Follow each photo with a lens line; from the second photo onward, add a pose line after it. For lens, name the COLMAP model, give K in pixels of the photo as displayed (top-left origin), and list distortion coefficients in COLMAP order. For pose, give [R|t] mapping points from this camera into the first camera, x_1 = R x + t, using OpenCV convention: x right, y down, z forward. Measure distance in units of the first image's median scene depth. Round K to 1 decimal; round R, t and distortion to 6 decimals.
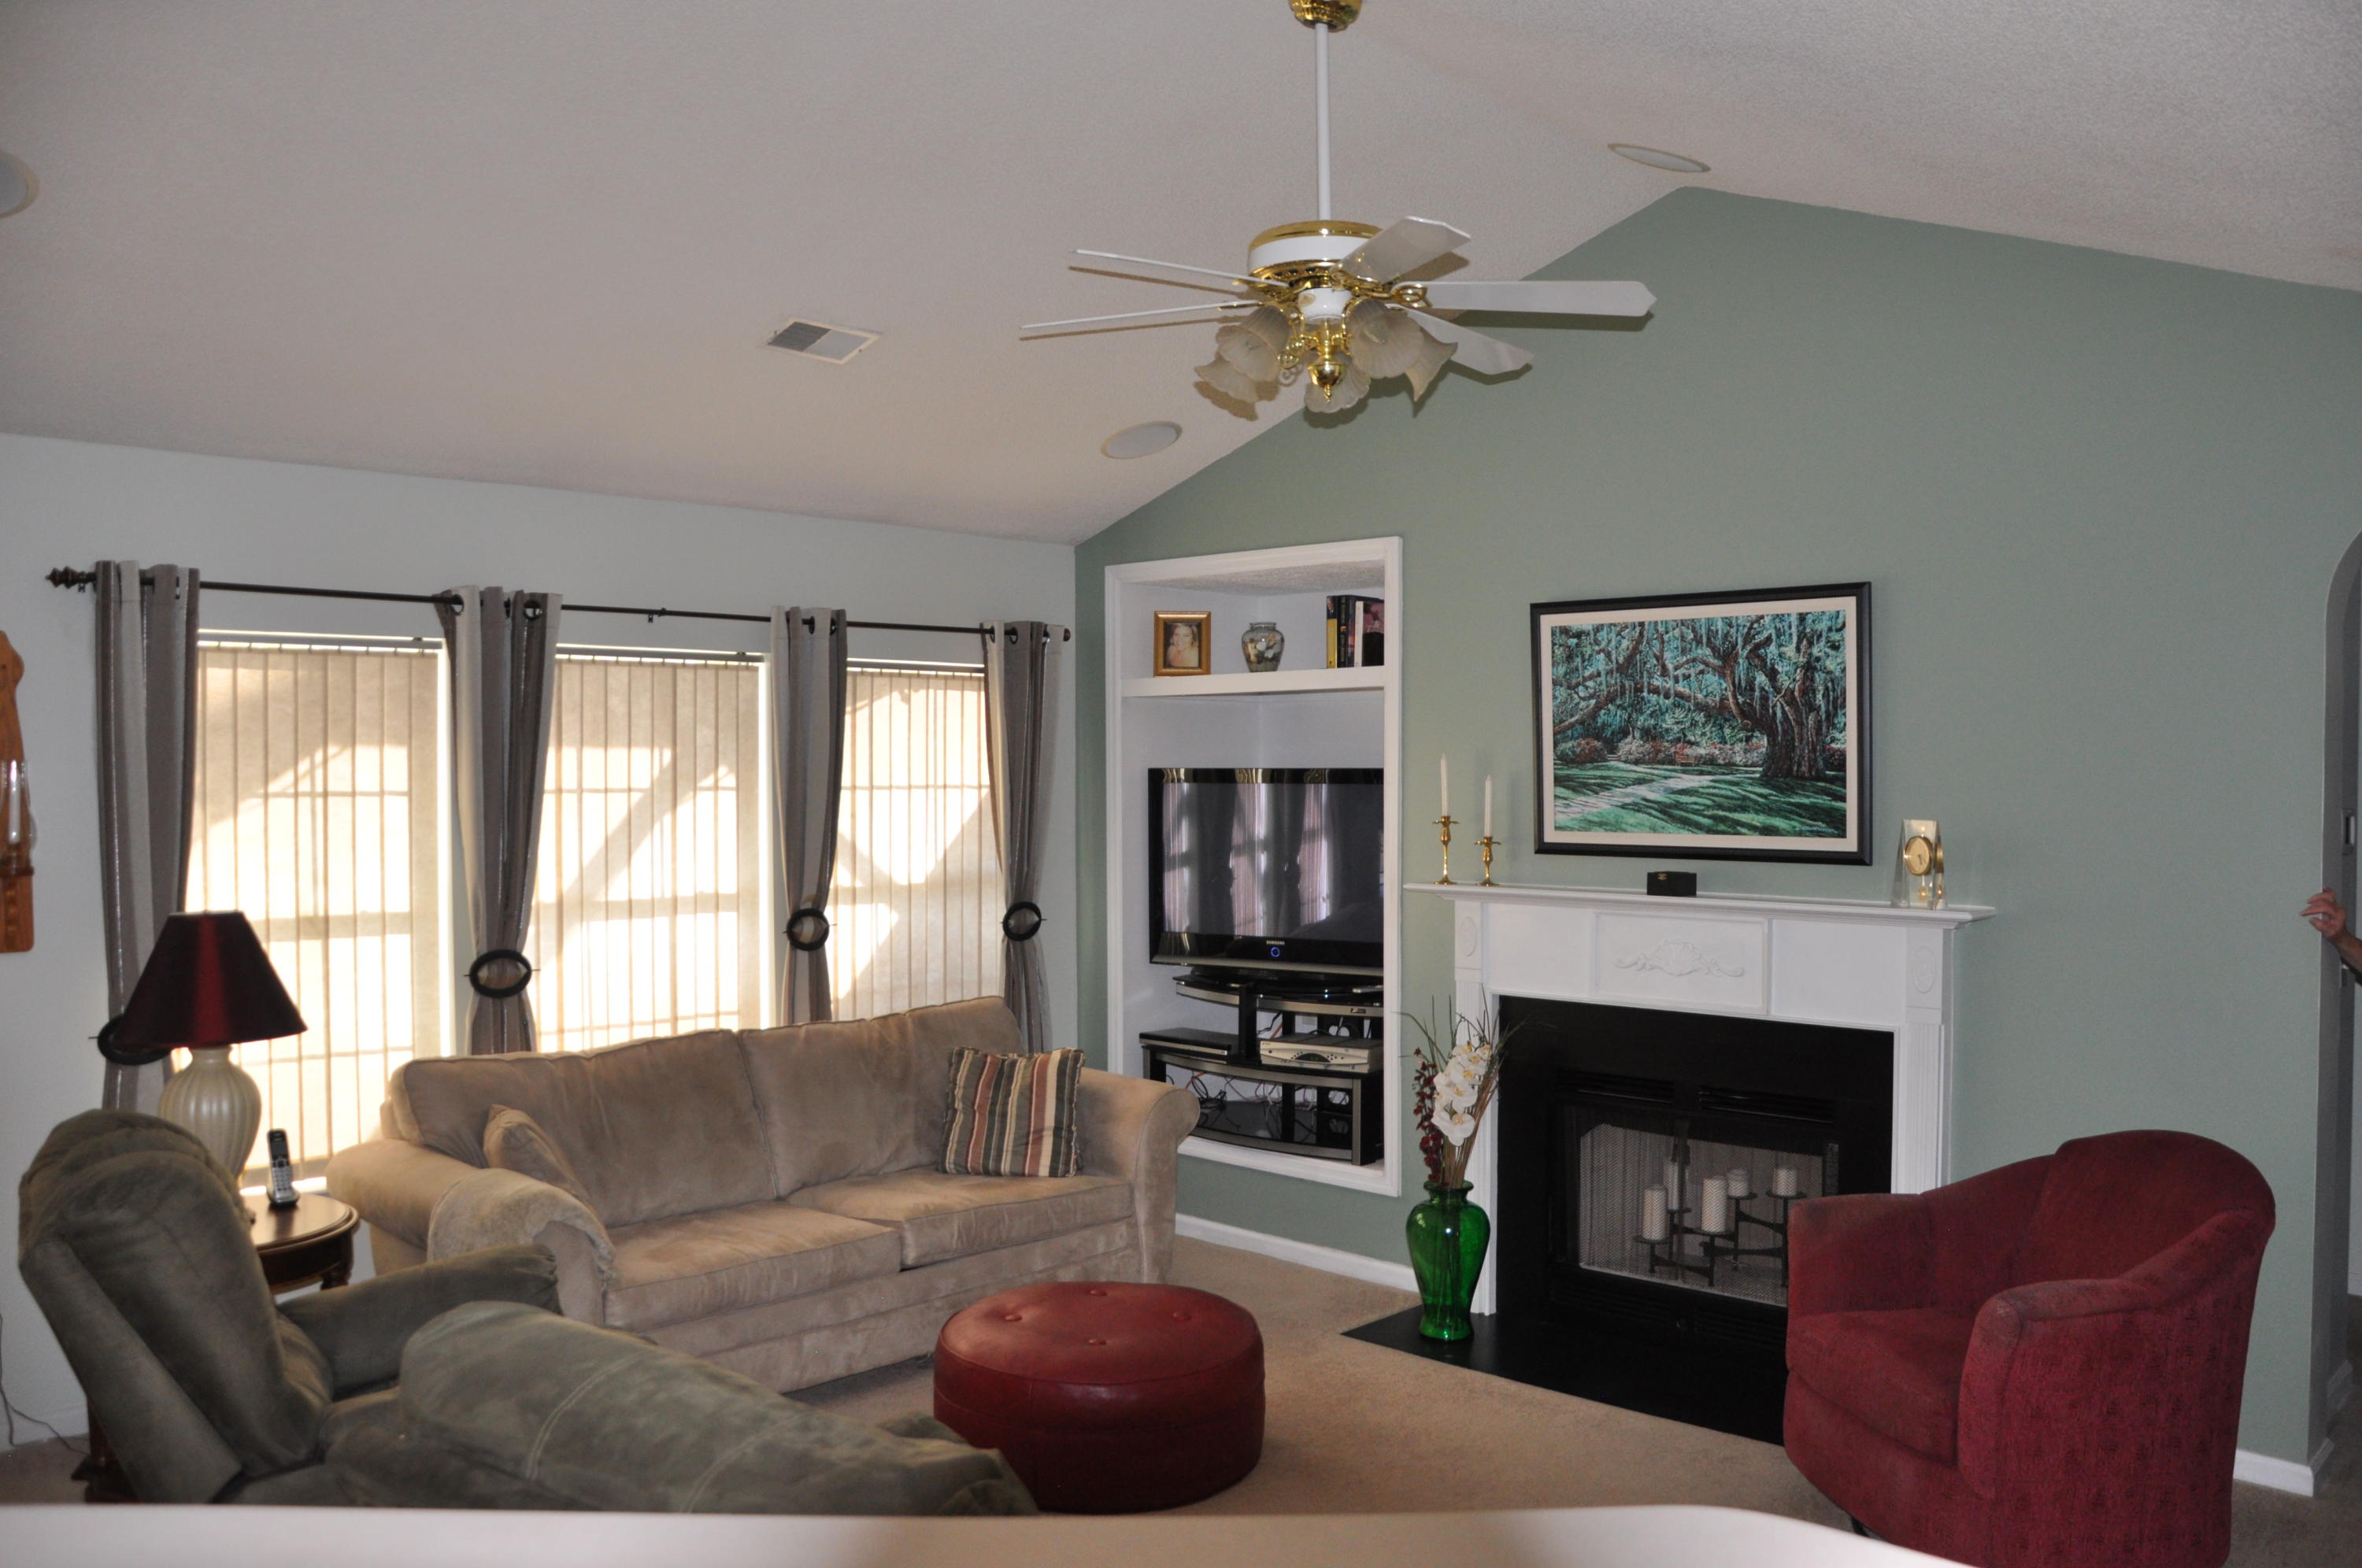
lens RADIAL K [[1837.0, 0, 1192.1], [0, 1837.0, 799.5], [0, 0, 1]] dist [-0.136738, 0.084453]
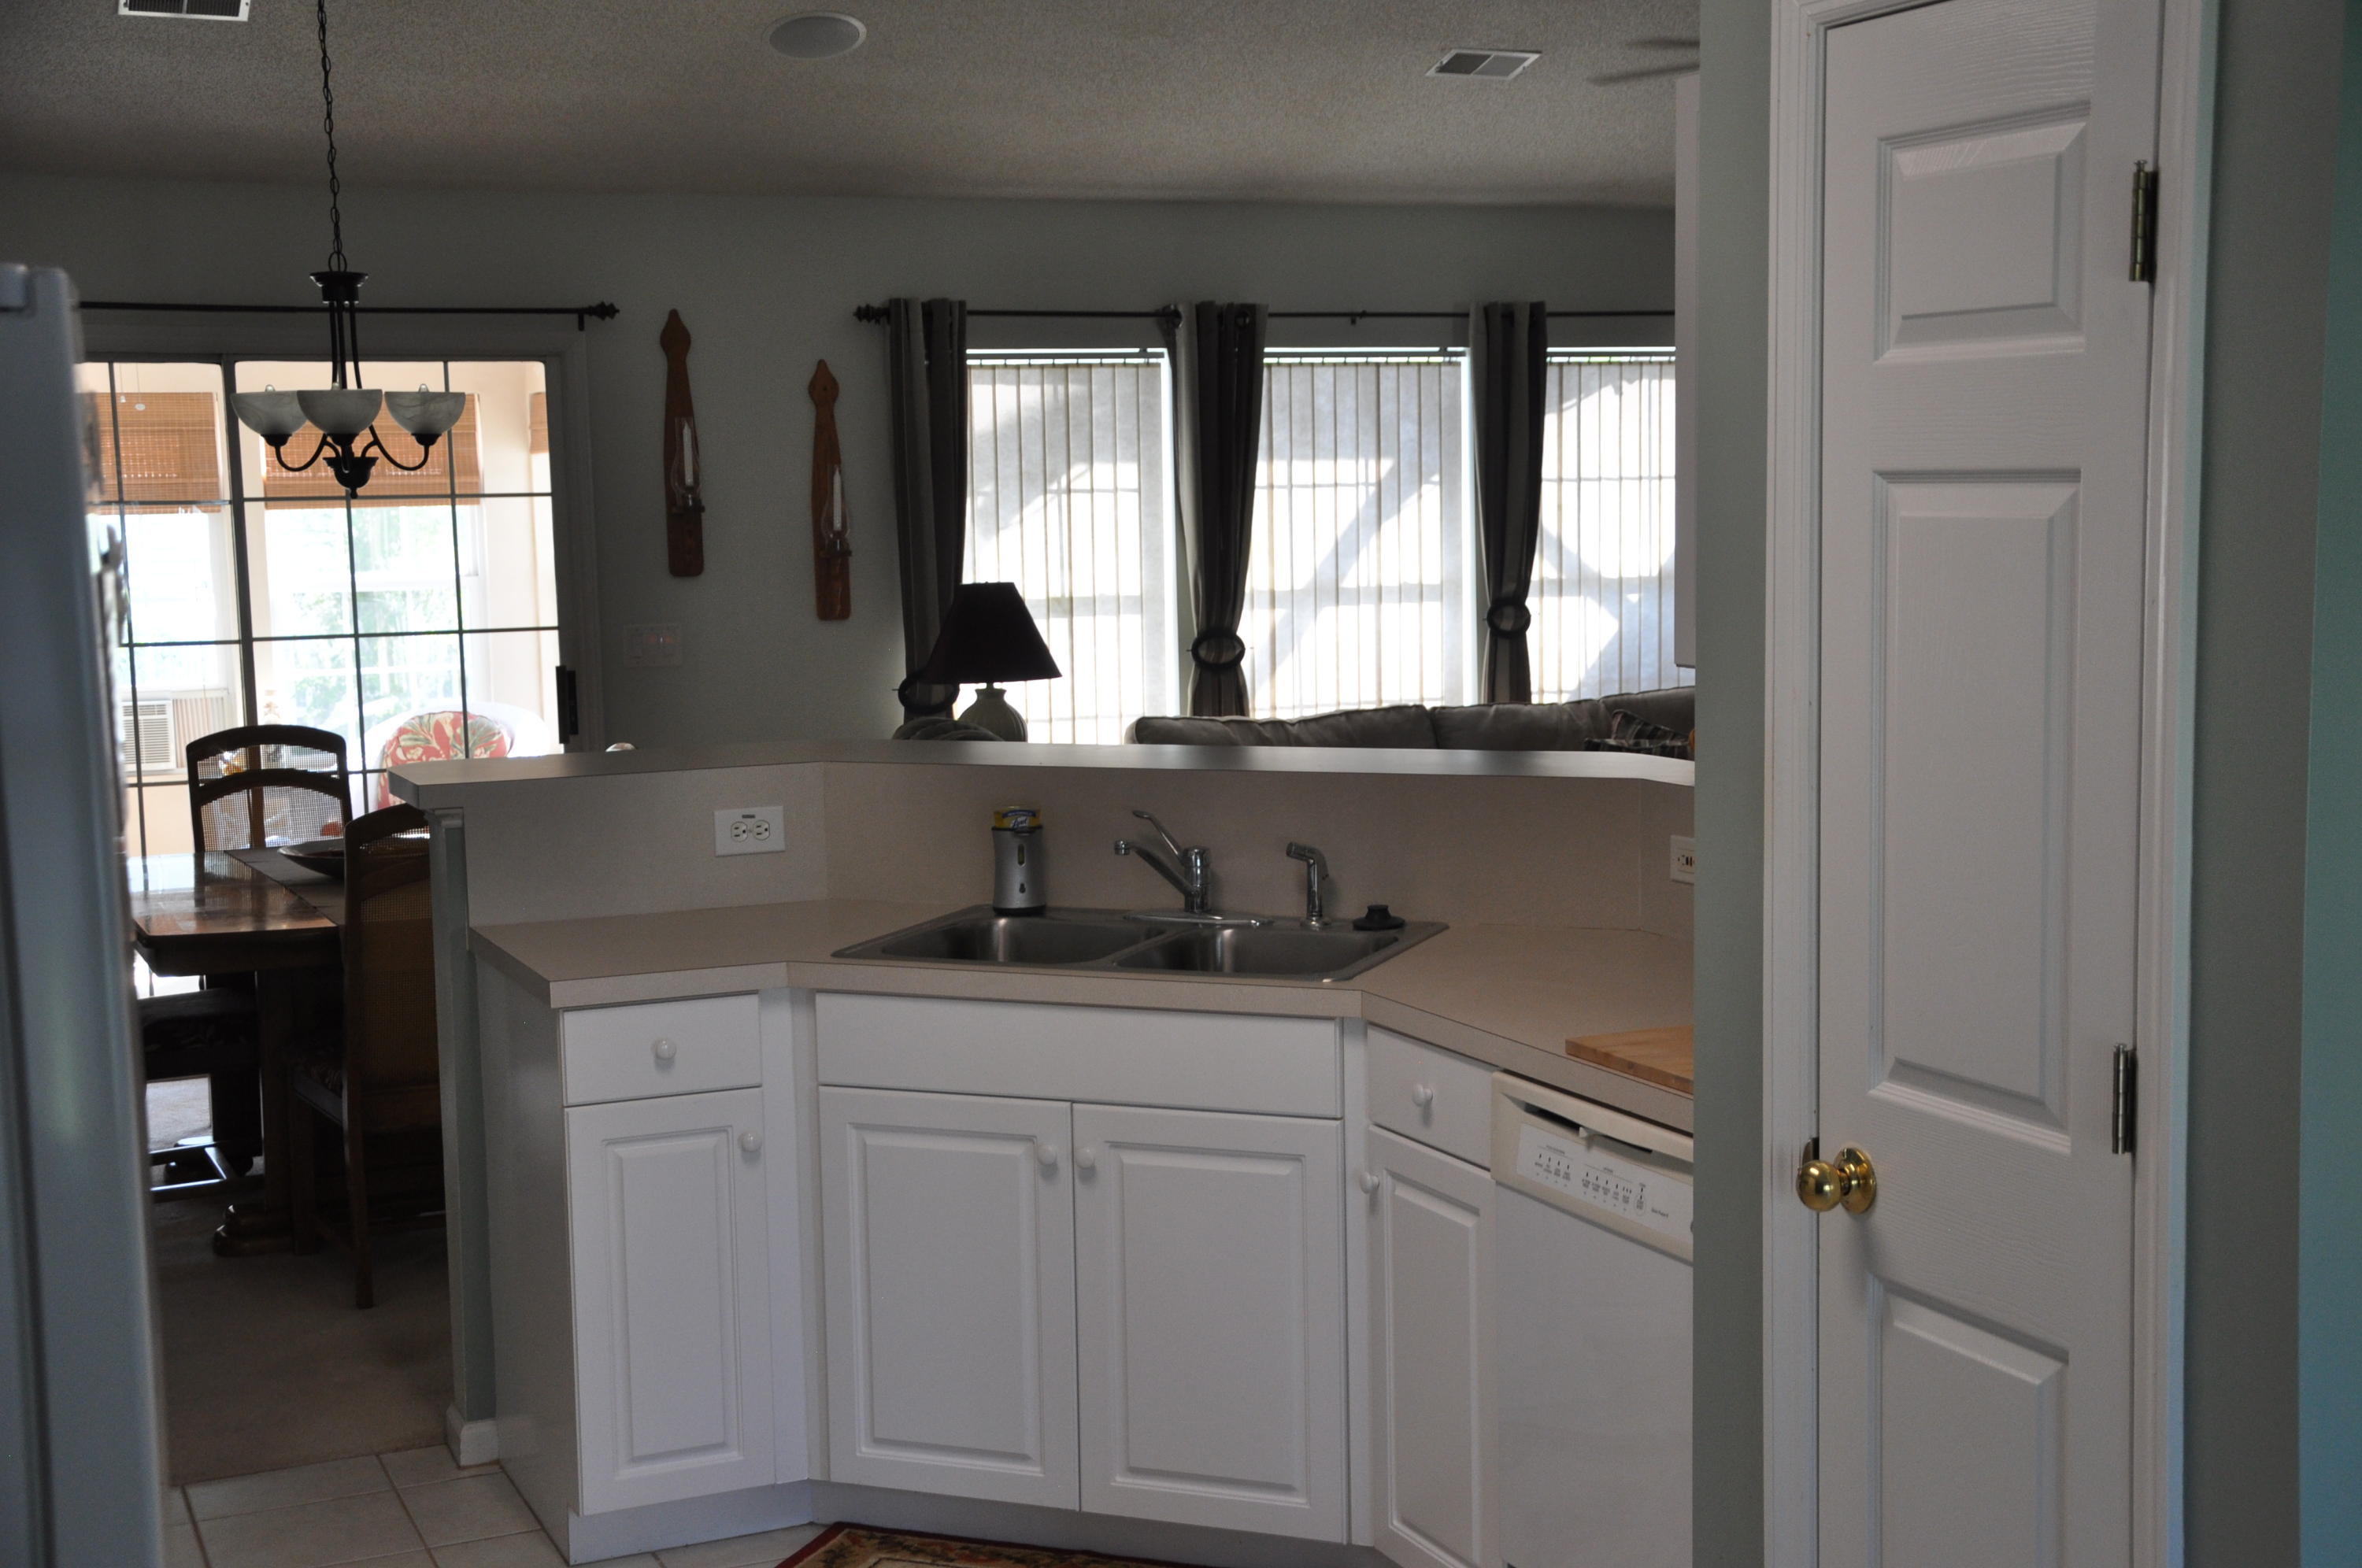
lens RADIAL K [[2905.5, 0, 1197.0], [0, 2905.5, 790.2], [0, 0, 1]] dist [0.088872, 0.000000]
pose [[0.923791, 0.022880, -0.382213, 0.284068], [0.012321, 0.995920, 0.089397, 0.020918], [0.382699, -0.087294, 0.919740, -0.646139]]
